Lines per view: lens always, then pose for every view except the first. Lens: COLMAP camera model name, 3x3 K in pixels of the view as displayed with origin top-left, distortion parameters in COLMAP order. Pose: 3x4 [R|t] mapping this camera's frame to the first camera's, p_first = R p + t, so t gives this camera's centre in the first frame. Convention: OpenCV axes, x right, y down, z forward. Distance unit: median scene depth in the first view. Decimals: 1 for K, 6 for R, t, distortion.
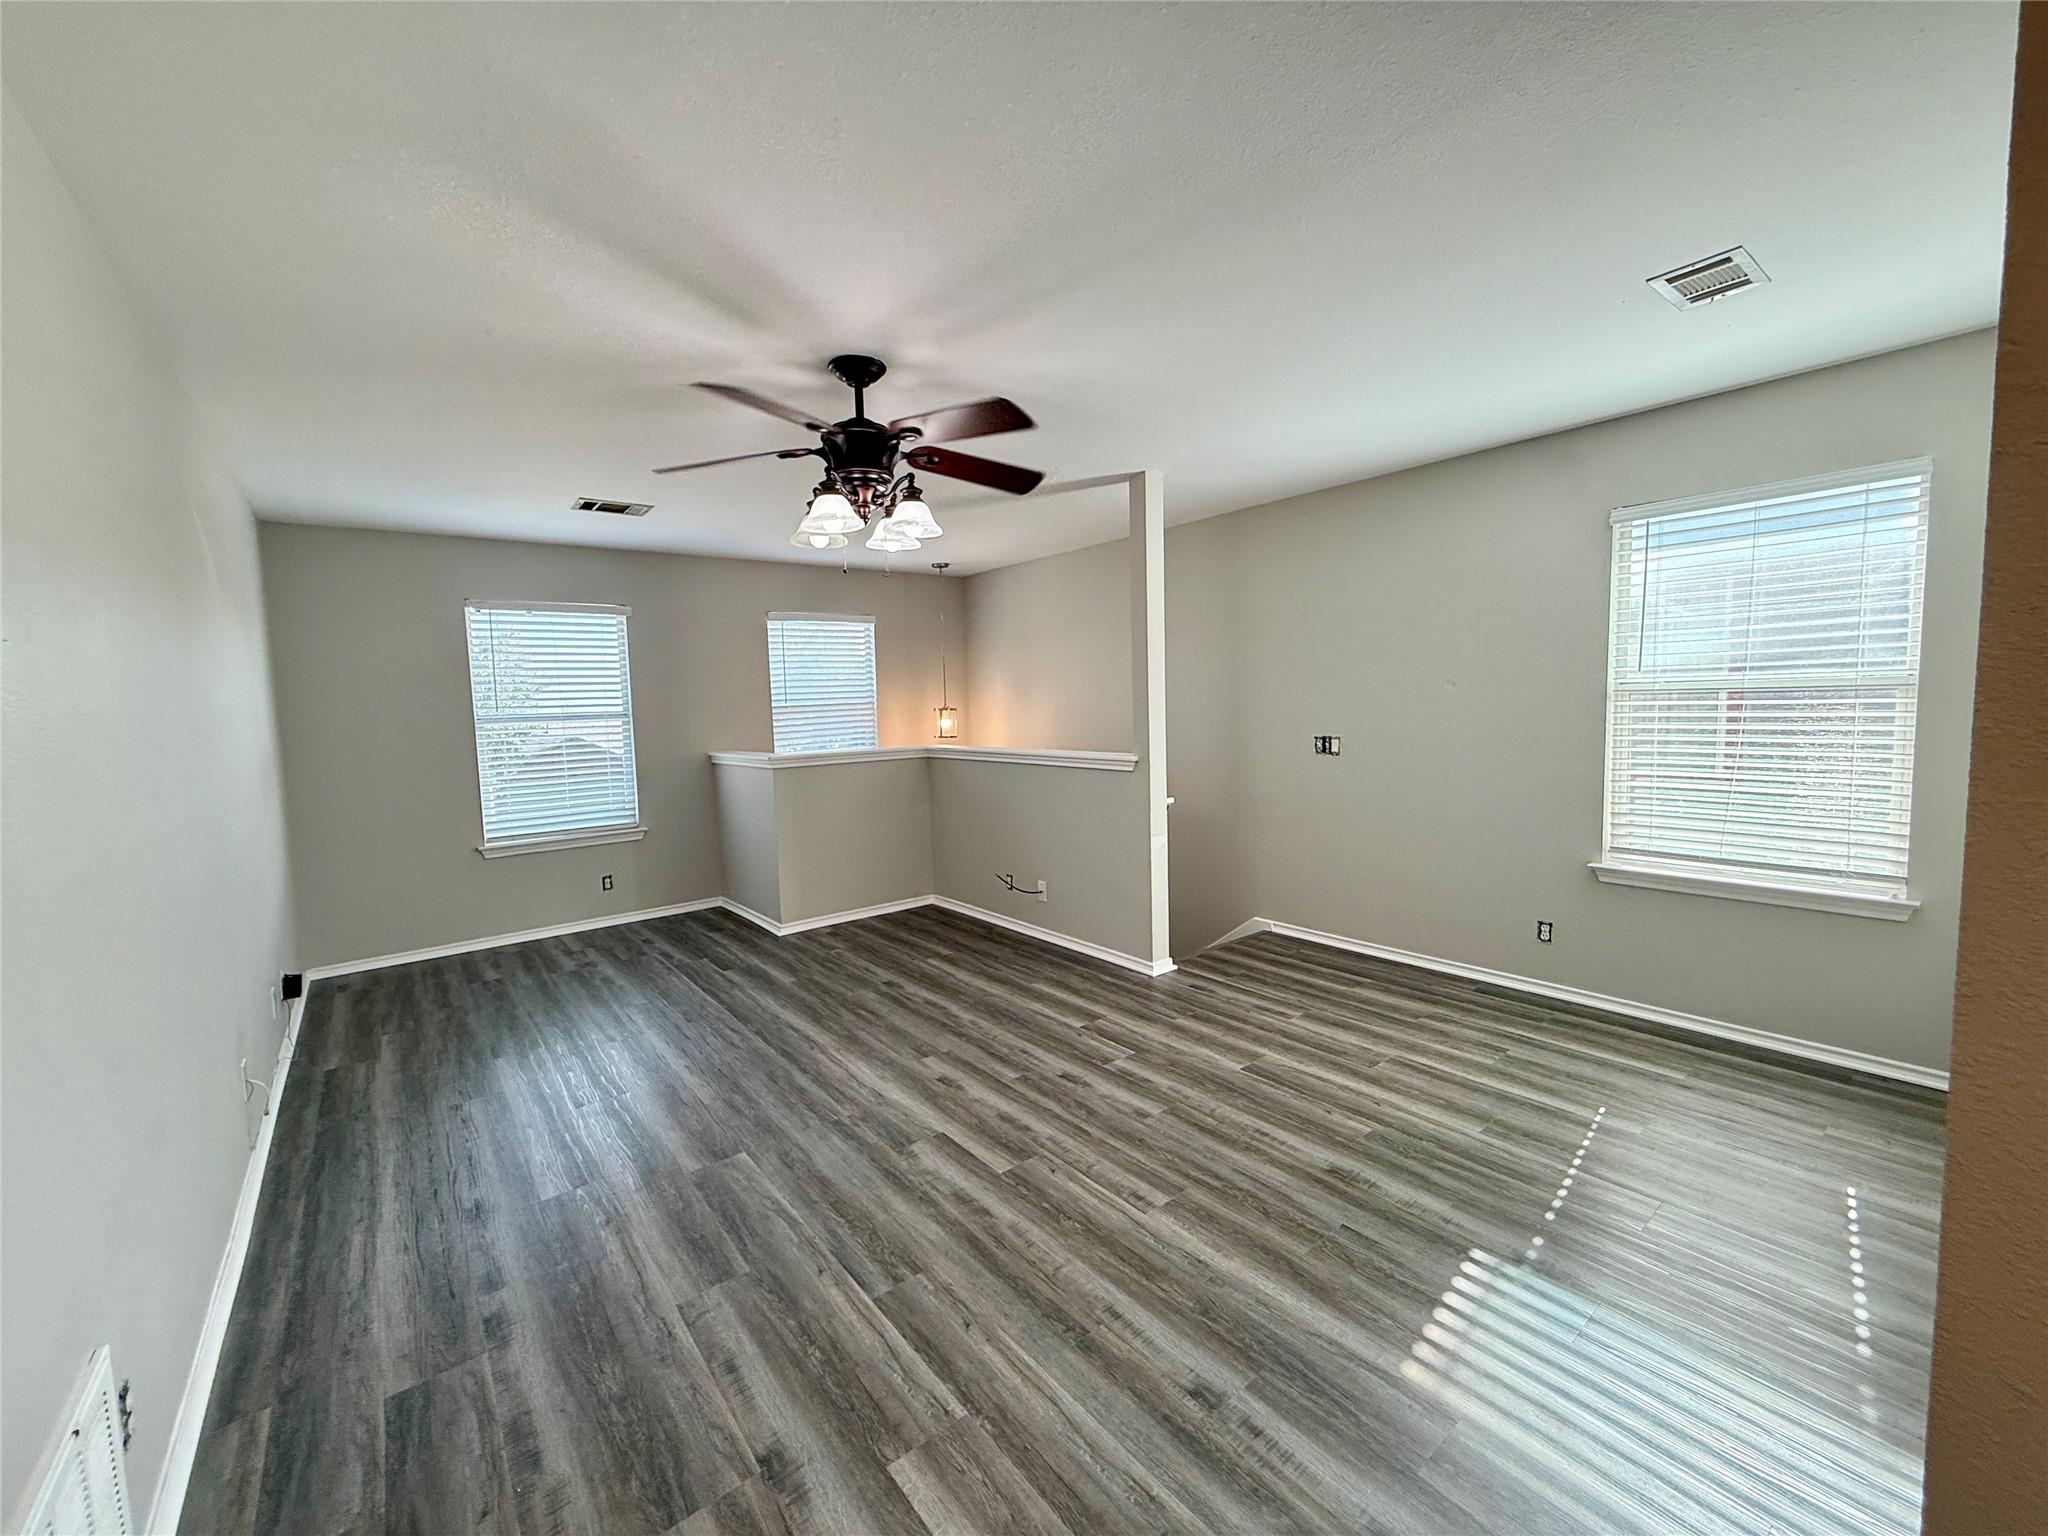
lens RADIAL K [[813.1, 0, 1024.0], [0, 813.1, 768.0], [0, 0, 1]] dist [0.002241, 0.000565]
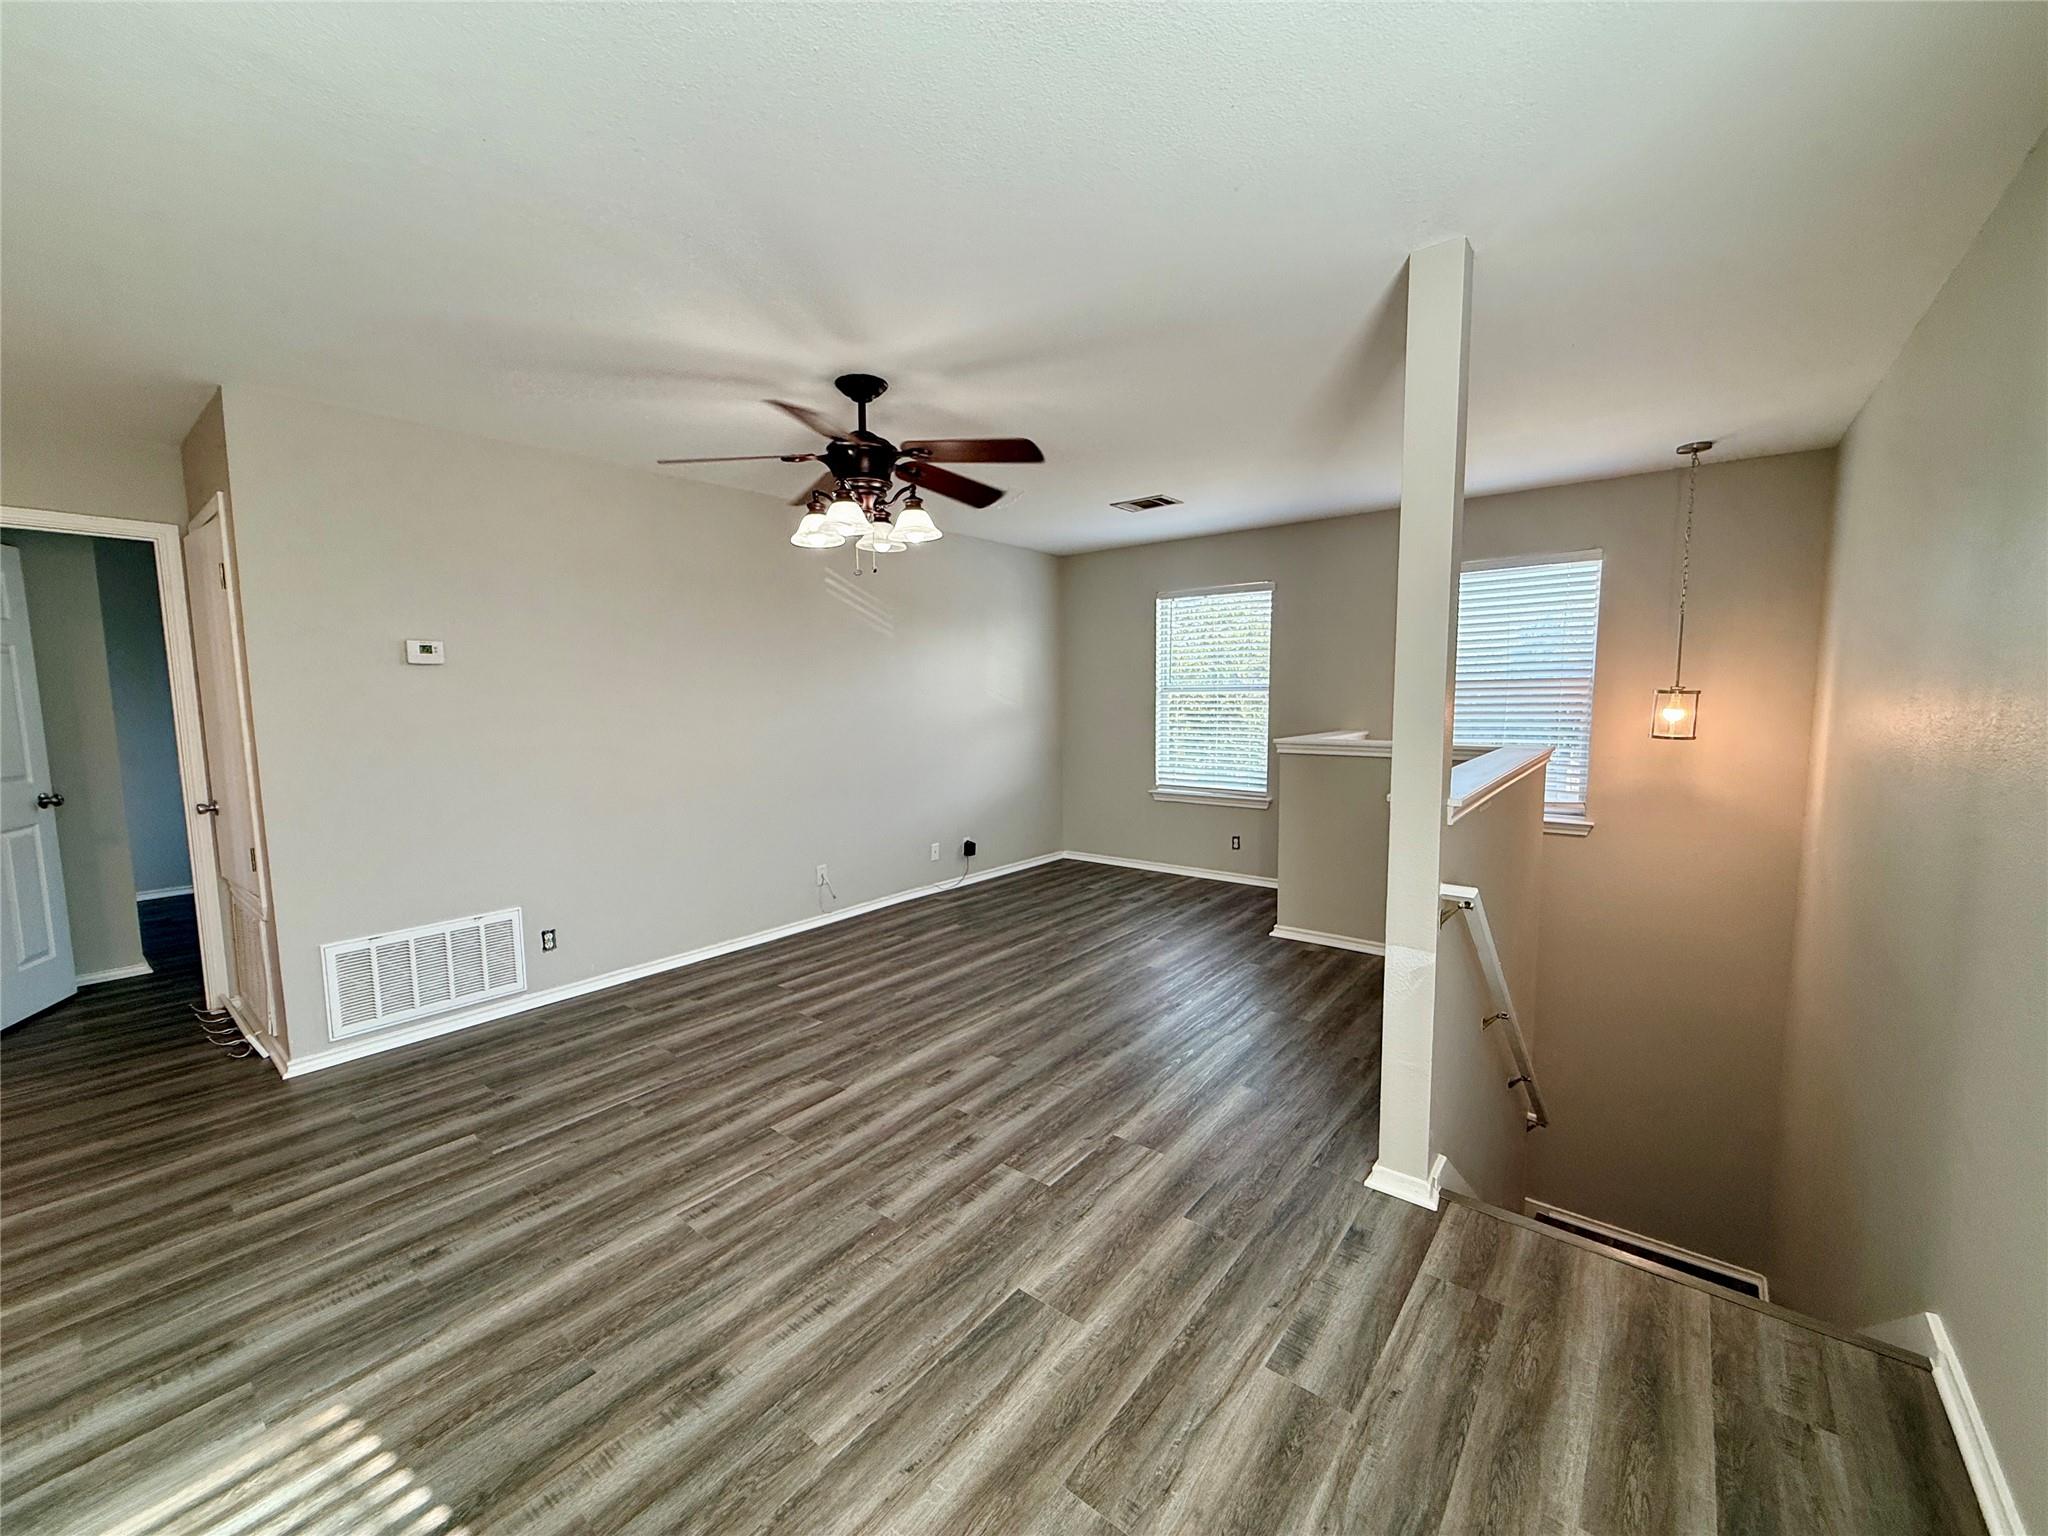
lens RADIAL K [[814.7, 0, 1021.2], [0, 814.7, 769.0], [0, 0, 1]] dist [0.000006, 0.000227]
pose [[0.216886, 0.125047, -0.968155, 0.925539], [-0.075119, 0.990959, 0.111164, -0.110448], [0.973302, 0.048617, 0.224318, 0.942964]]
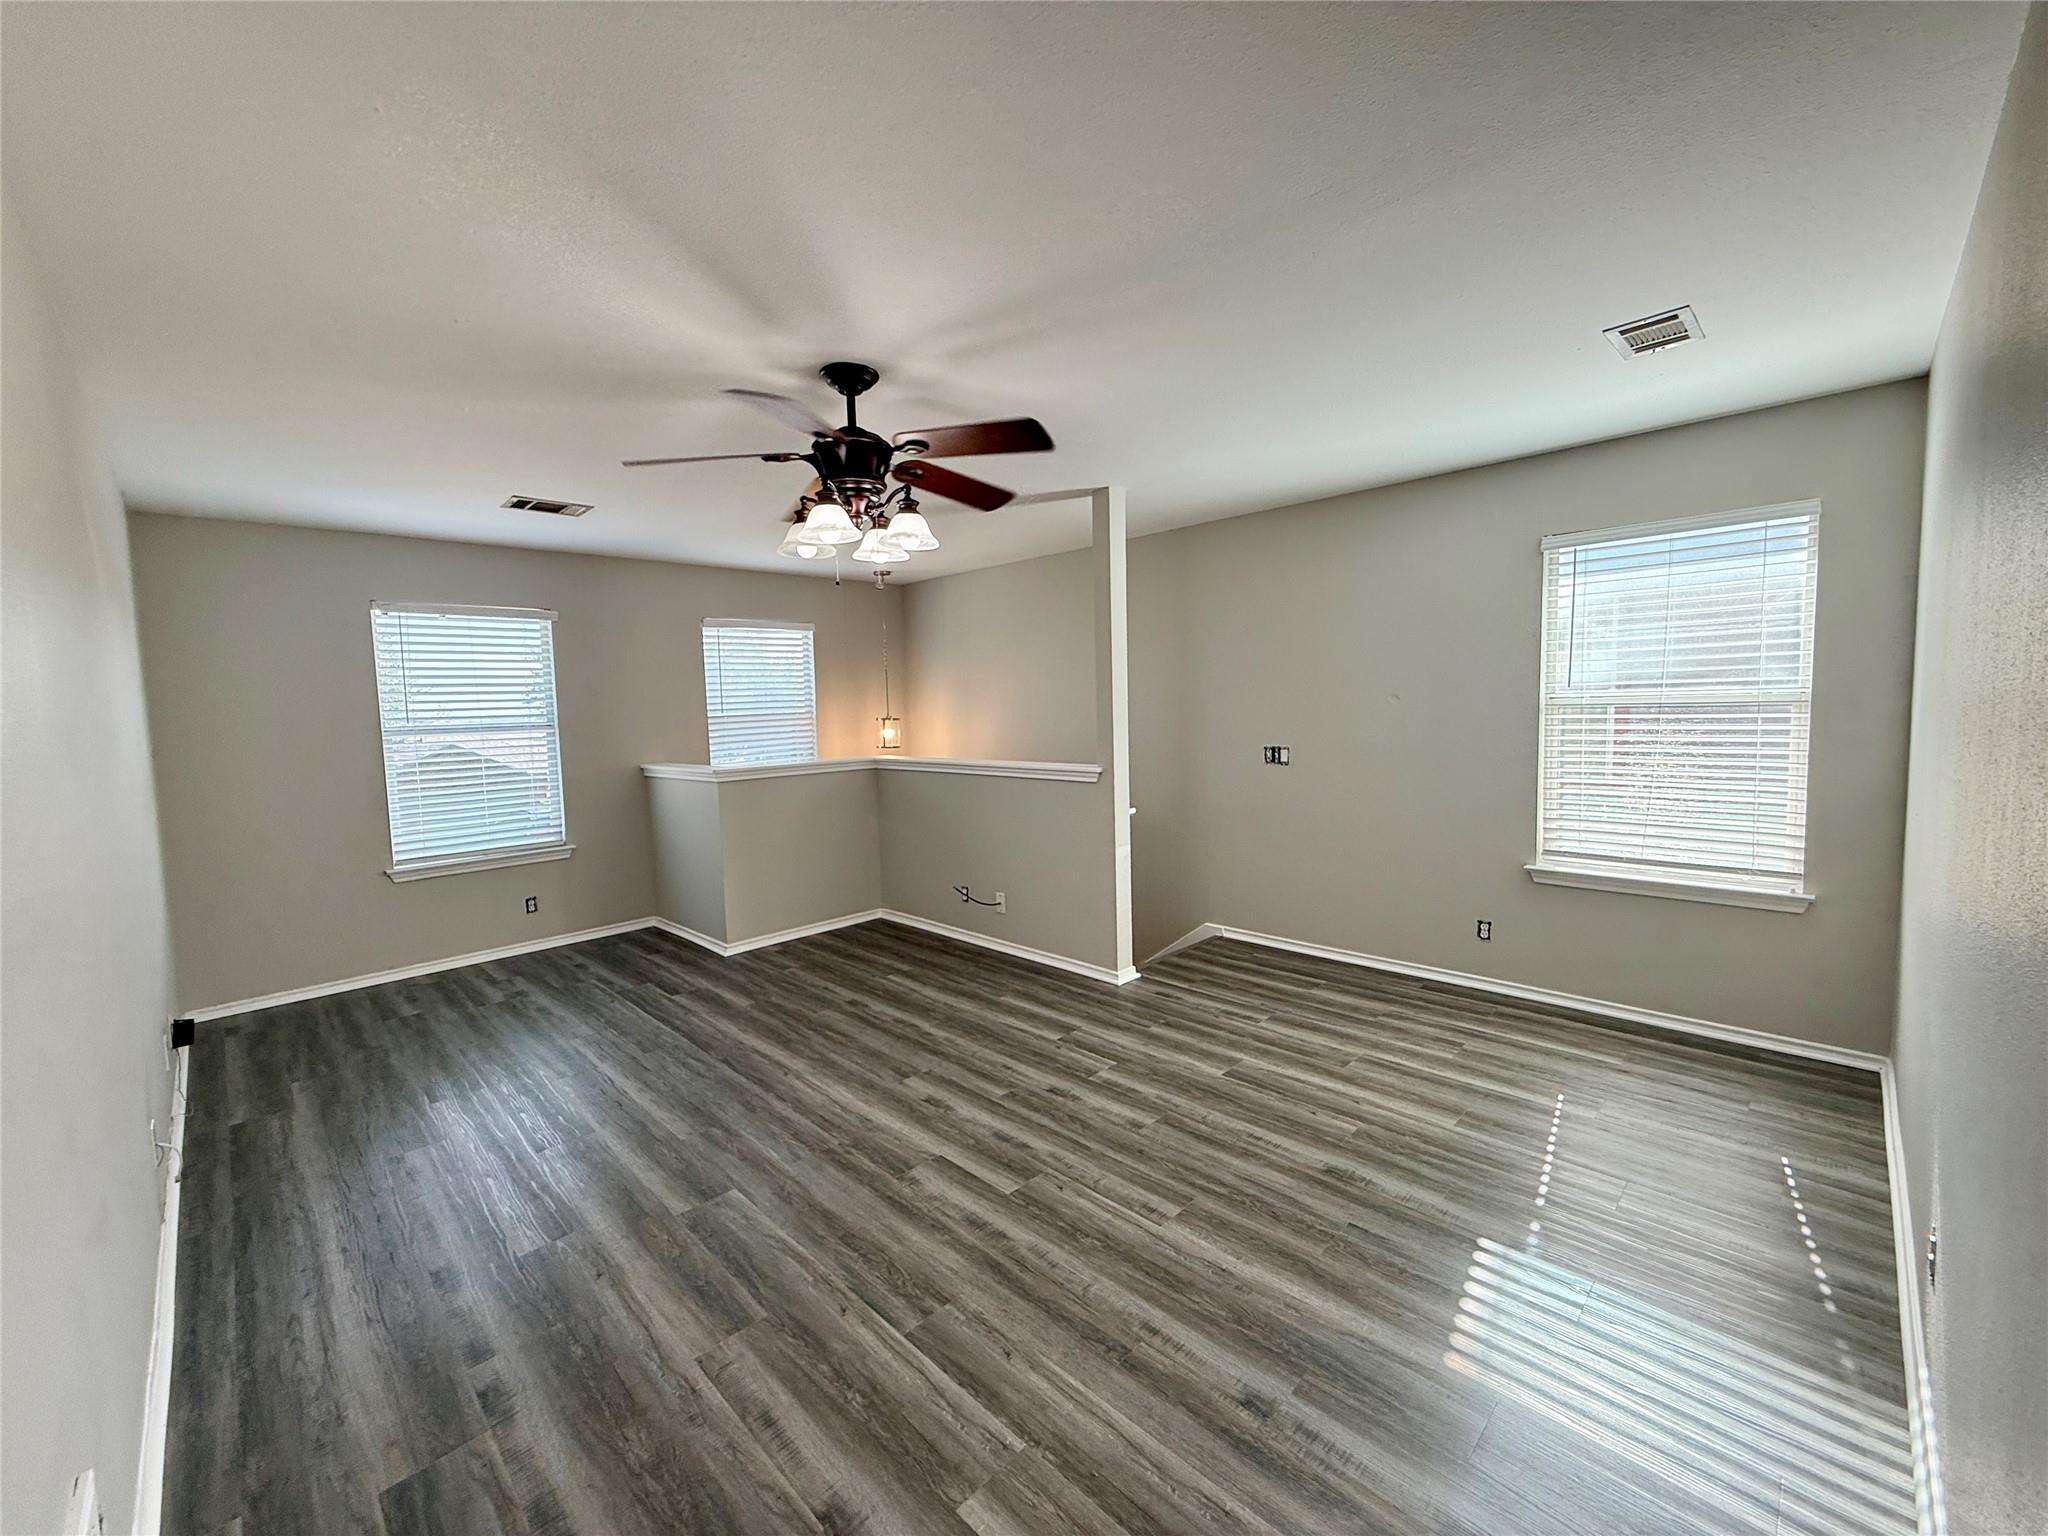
lens RADIAL K [[813.1, 0, 1024.0], [0, 813.1, 768.0], [0, 0, 1]] dist [0.002241, 0.000565]
pose [[0.993675, -0.006895, 0.112086, -0.104702], [0.007777, 0.999942, -0.007437, -0.011007], [-0.112028, 0.008262, 0.993671, 0.009413]]
